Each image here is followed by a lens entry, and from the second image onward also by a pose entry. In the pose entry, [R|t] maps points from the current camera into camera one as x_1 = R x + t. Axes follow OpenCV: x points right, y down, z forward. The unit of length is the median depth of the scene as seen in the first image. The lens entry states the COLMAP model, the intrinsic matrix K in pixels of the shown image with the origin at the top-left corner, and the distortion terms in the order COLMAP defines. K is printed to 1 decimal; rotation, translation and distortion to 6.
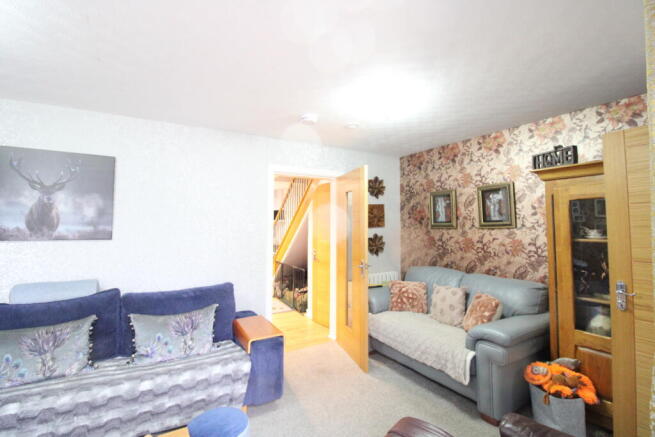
lens RADIAL K [[304.4, 0, 326.8], [0, 304.4, 214.0], [0, 0, 1]] dist [-0.011842, -0.005639]
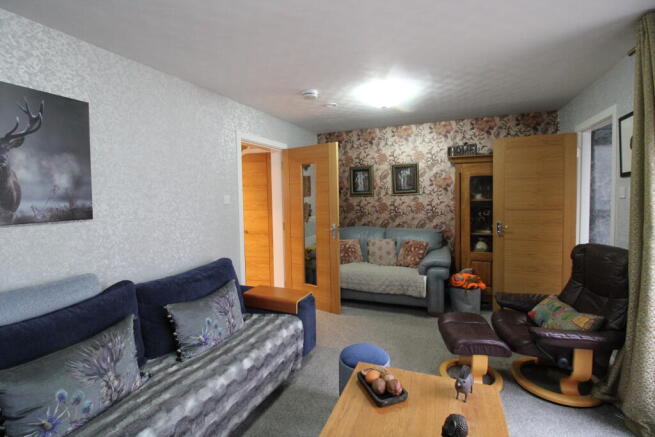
lens RADIAL K [[304.4, 0, 325.1], [0, 304.4, 216.1], [0, 0, 1]] dist [-0.011842, -0.005639]
pose [[0.806792, -0.058494, 0.587934, -0.739711], [-0.001553, 0.994874, 0.101113, 0.003270], [-0.590834, -0.082490, 0.802565, 0.091626]]
